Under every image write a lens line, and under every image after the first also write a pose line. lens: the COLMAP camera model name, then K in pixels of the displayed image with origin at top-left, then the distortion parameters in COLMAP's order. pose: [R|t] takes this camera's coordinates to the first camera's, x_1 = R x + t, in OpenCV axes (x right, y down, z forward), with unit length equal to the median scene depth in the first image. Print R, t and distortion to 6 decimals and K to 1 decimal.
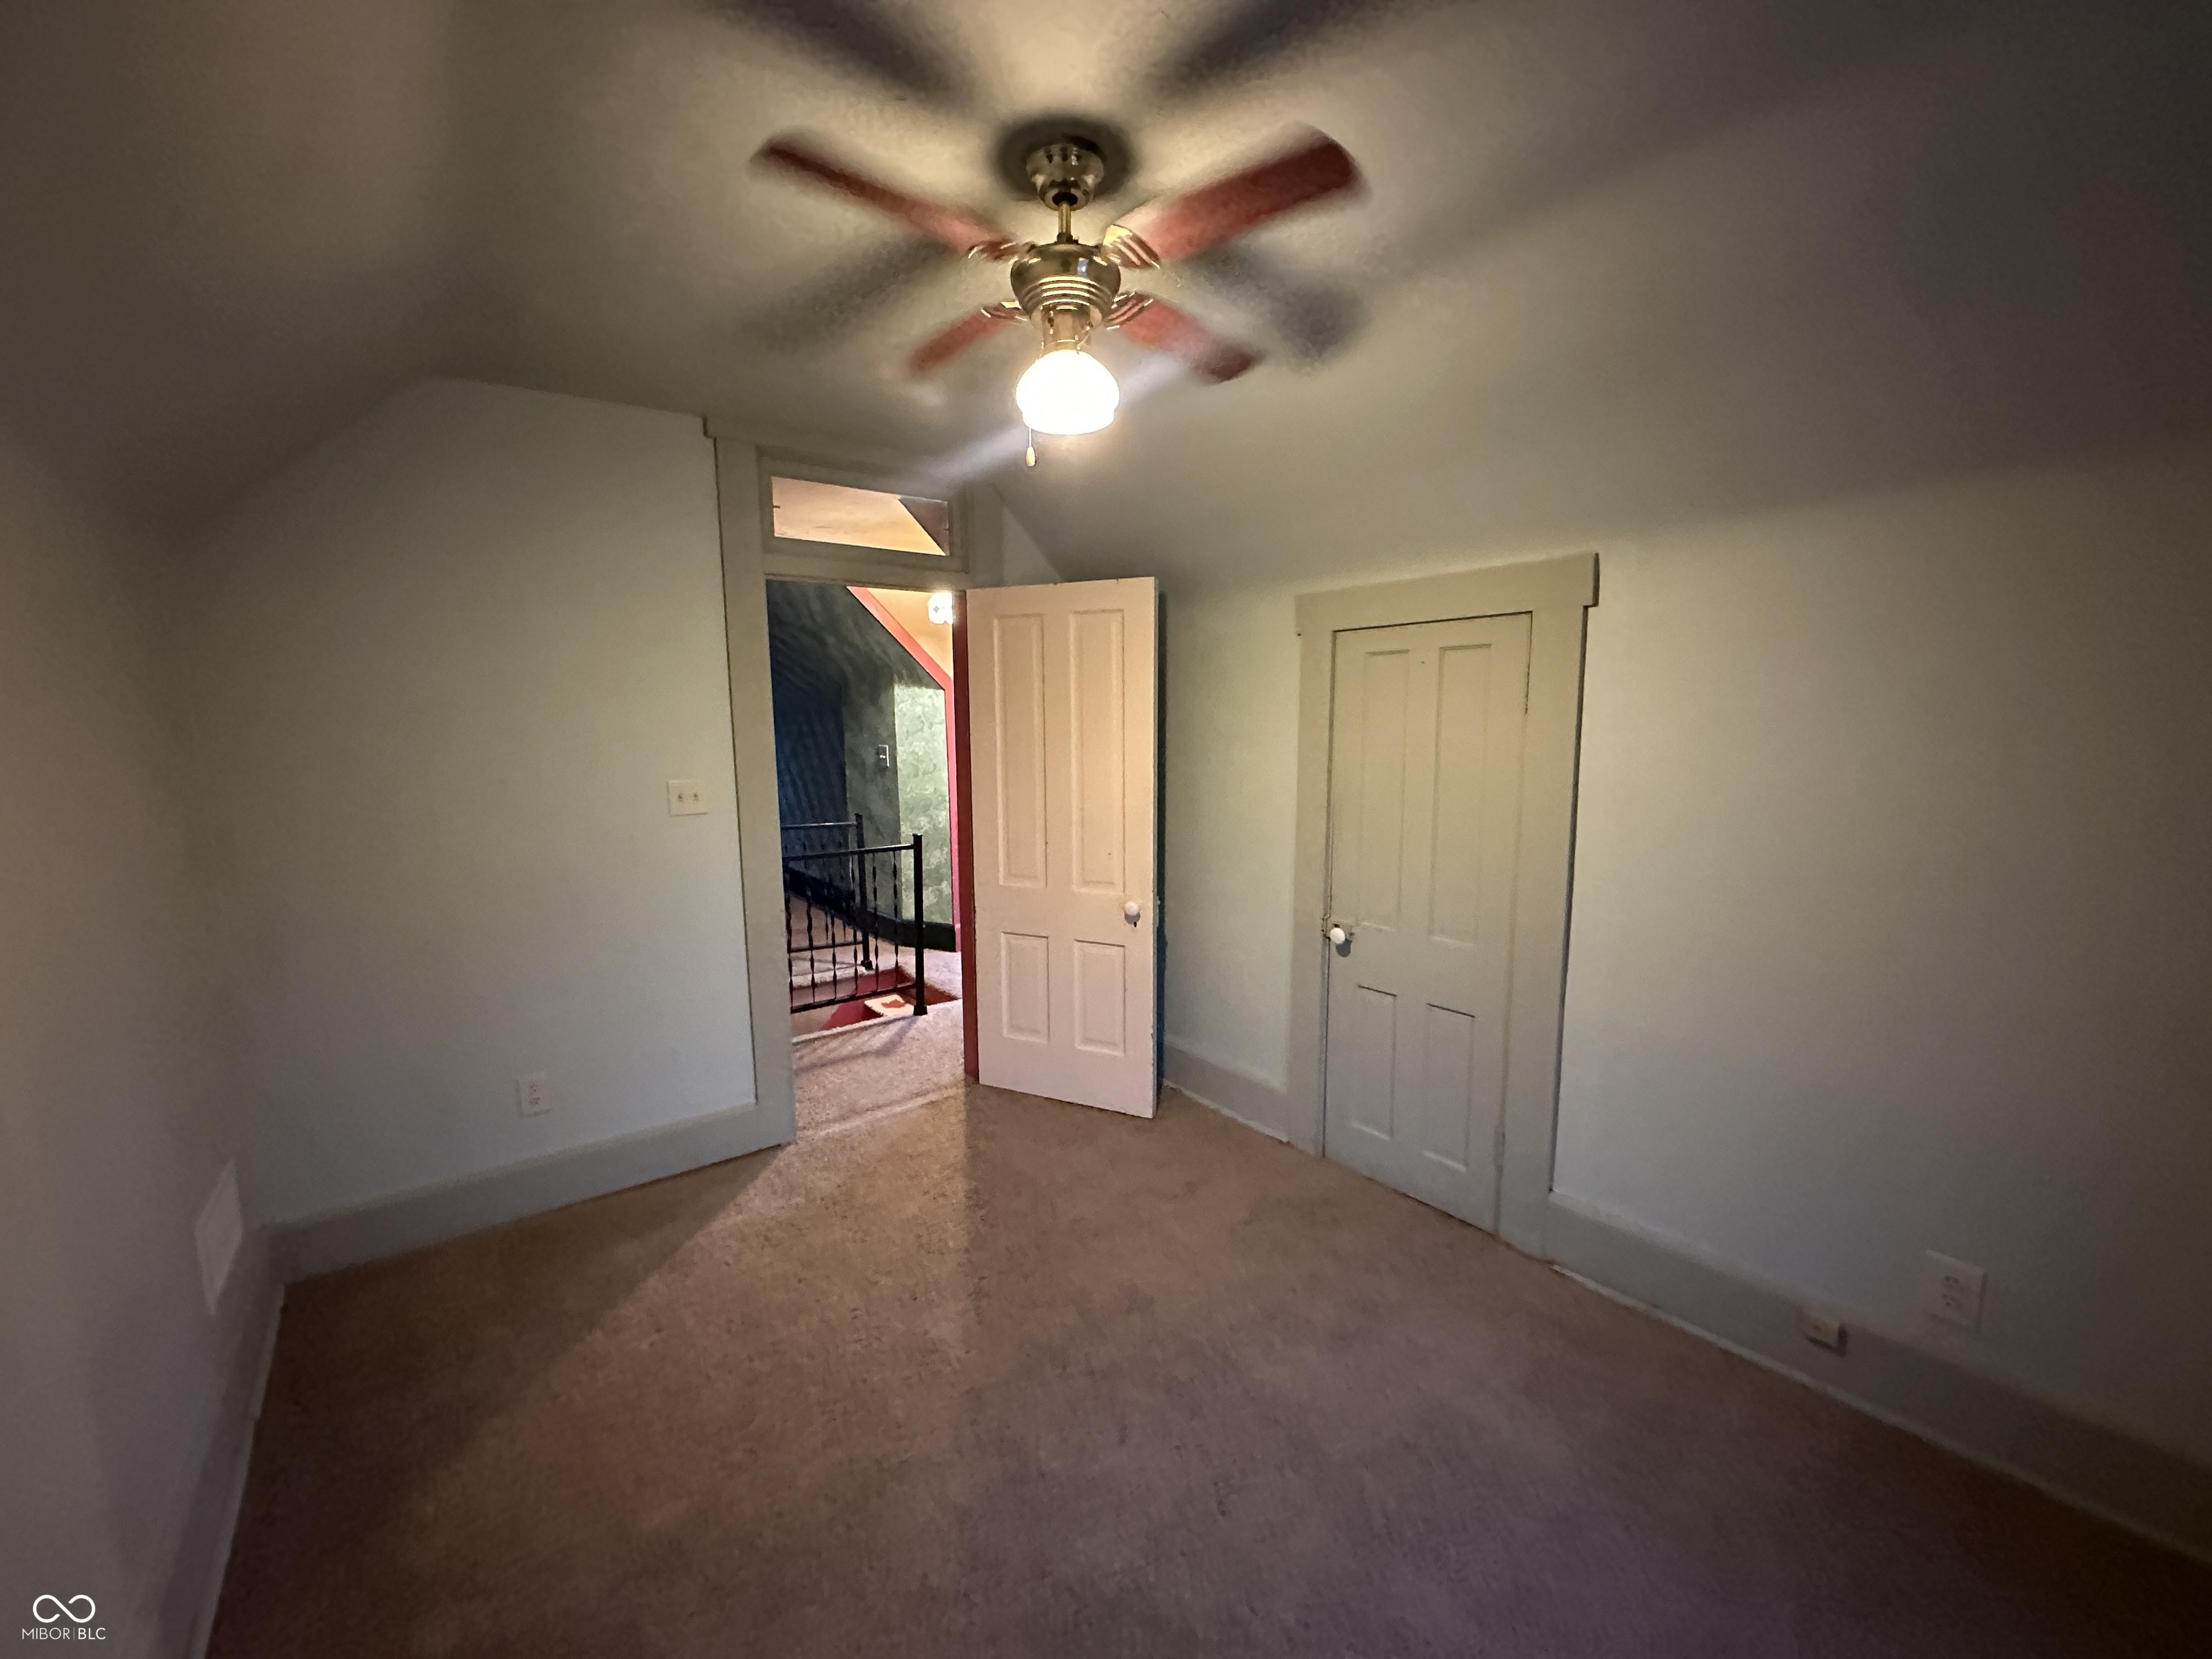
lens RADIAL K [[878.9, 0, 1104.9], [0, 878.9, 830.9], [0, 0, 1]] dist [-0.001822, 0.000064]
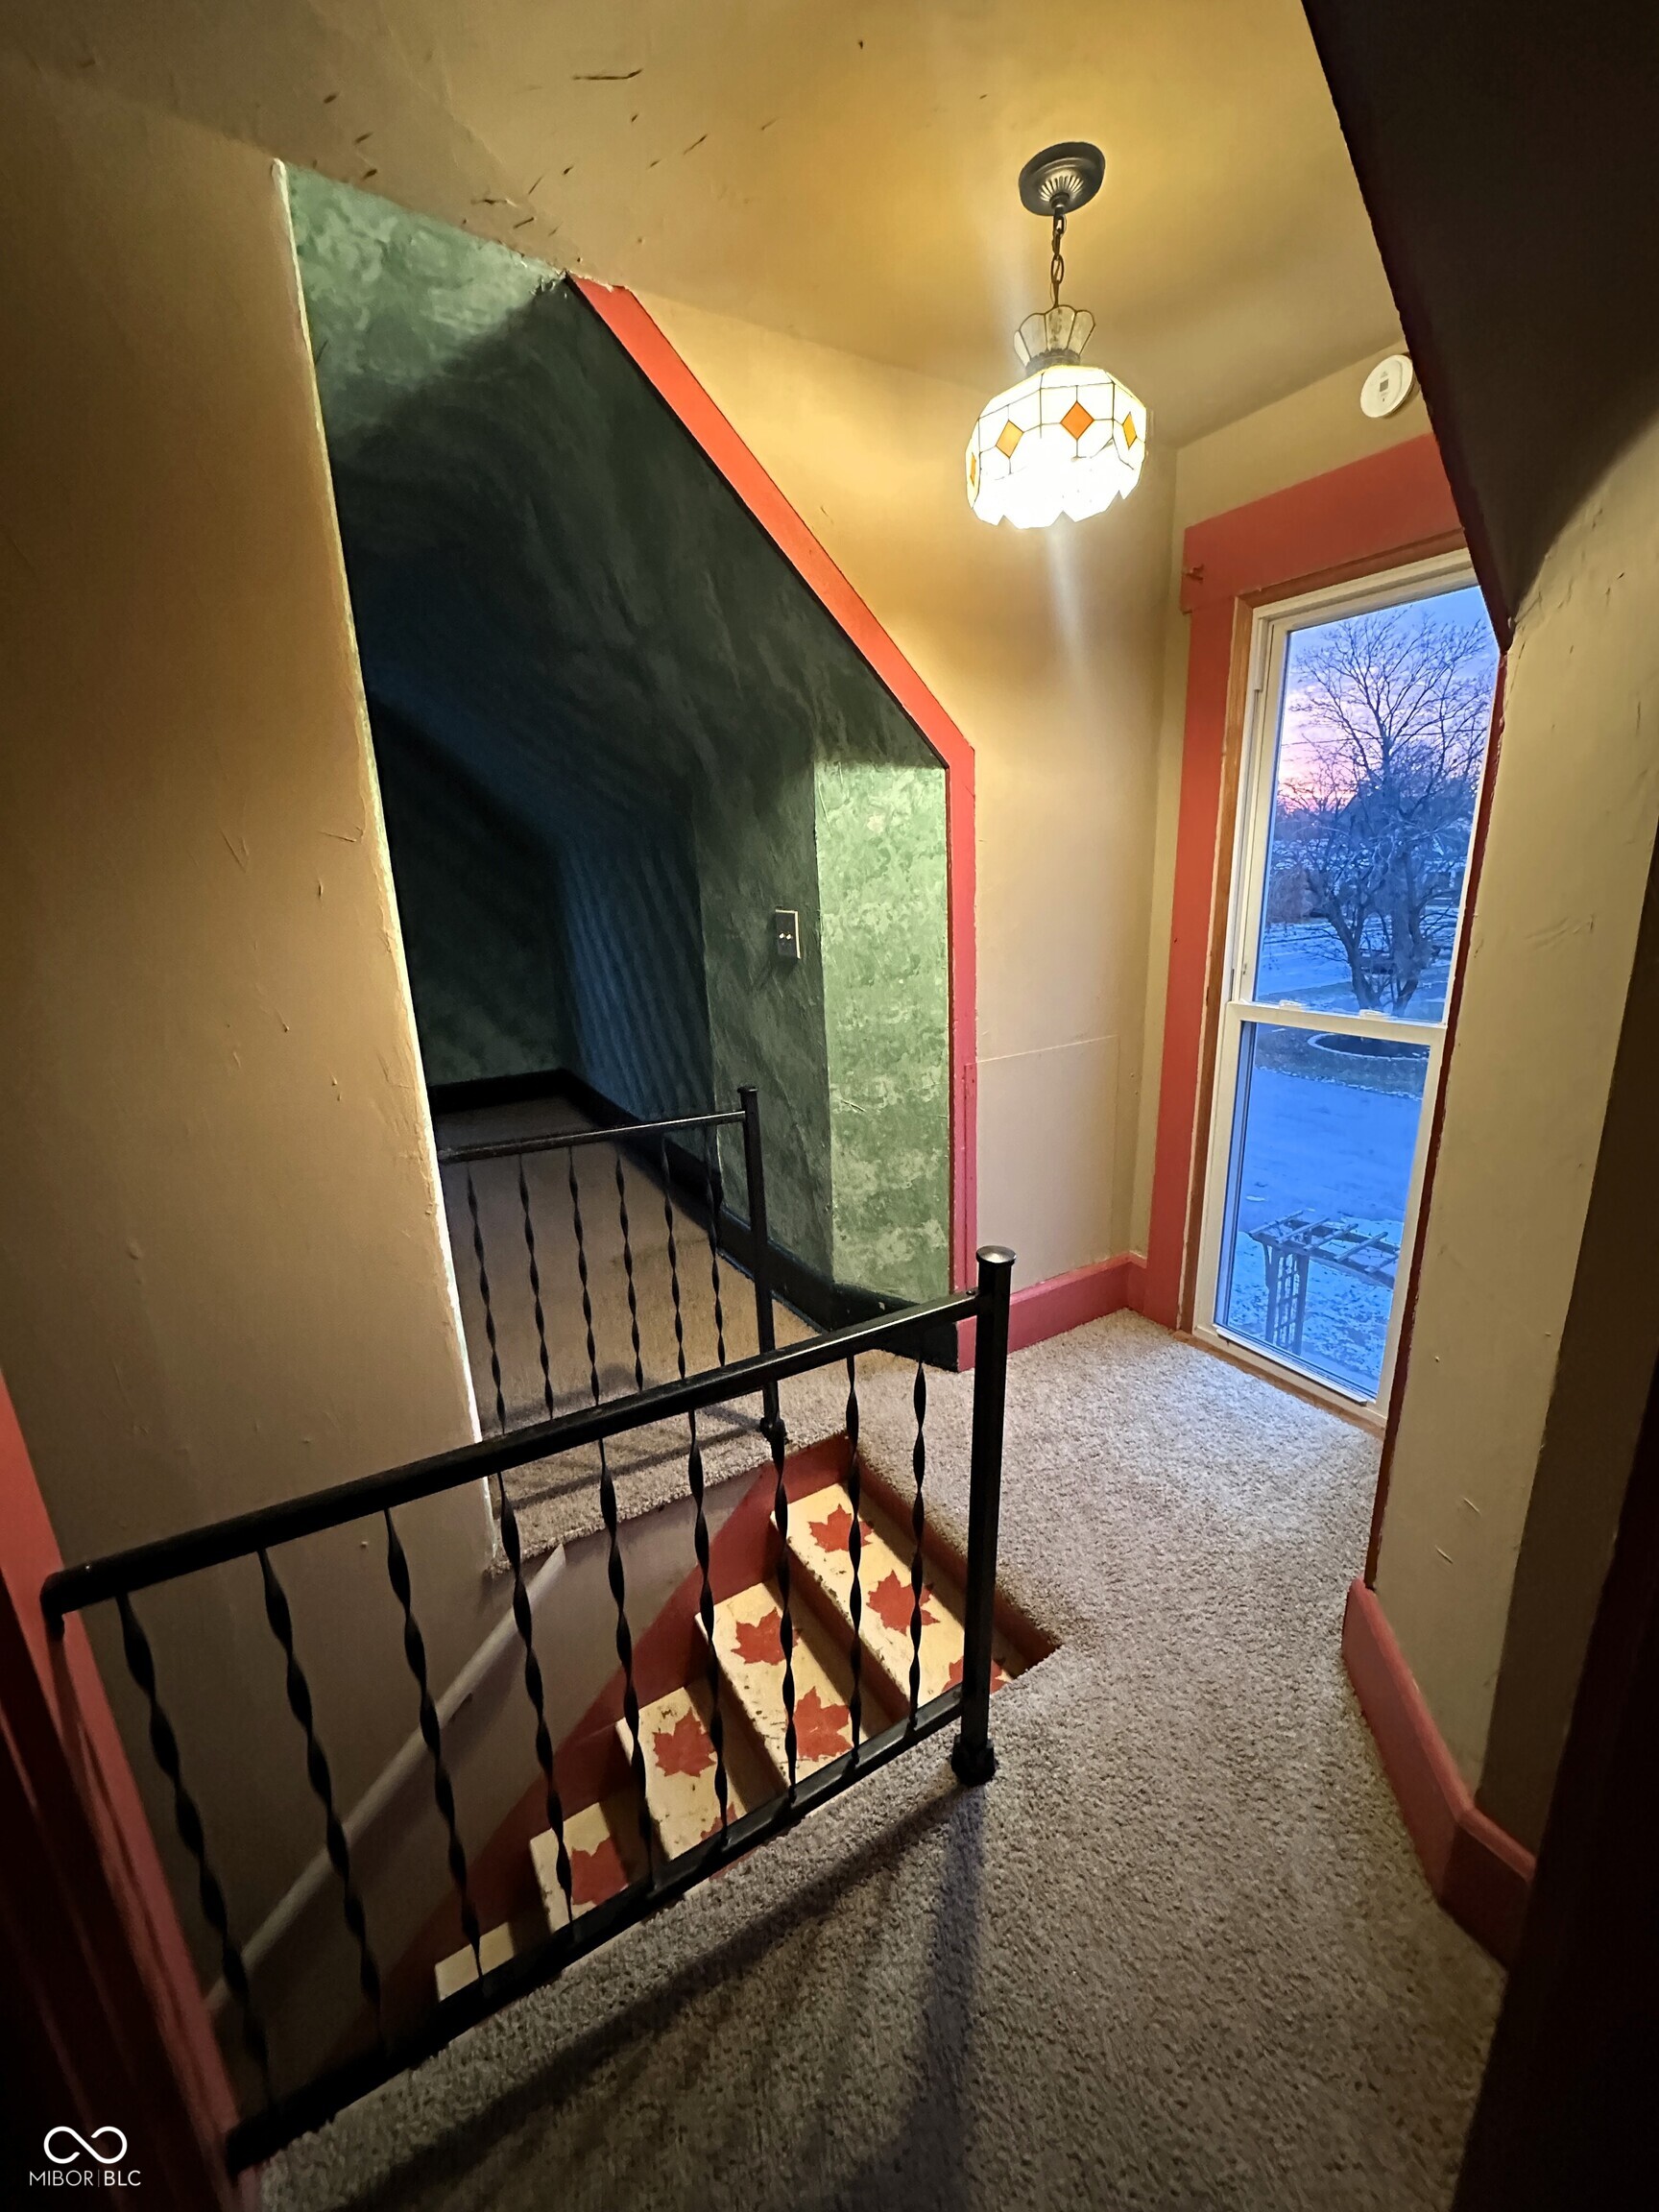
lens RADIAL K [[878.9, 0, 836.2], [0, 878.9, 1114.7], [0, 0, 1]] dist [-0.001822, 0.000064]
pose [[0.992049, 0.006927, -0.125660, -0.177678], [0.012206, 0.988481, 0.150850, -0.064552], [0.125258, -0.151185, 0.980537, 0.570022]]
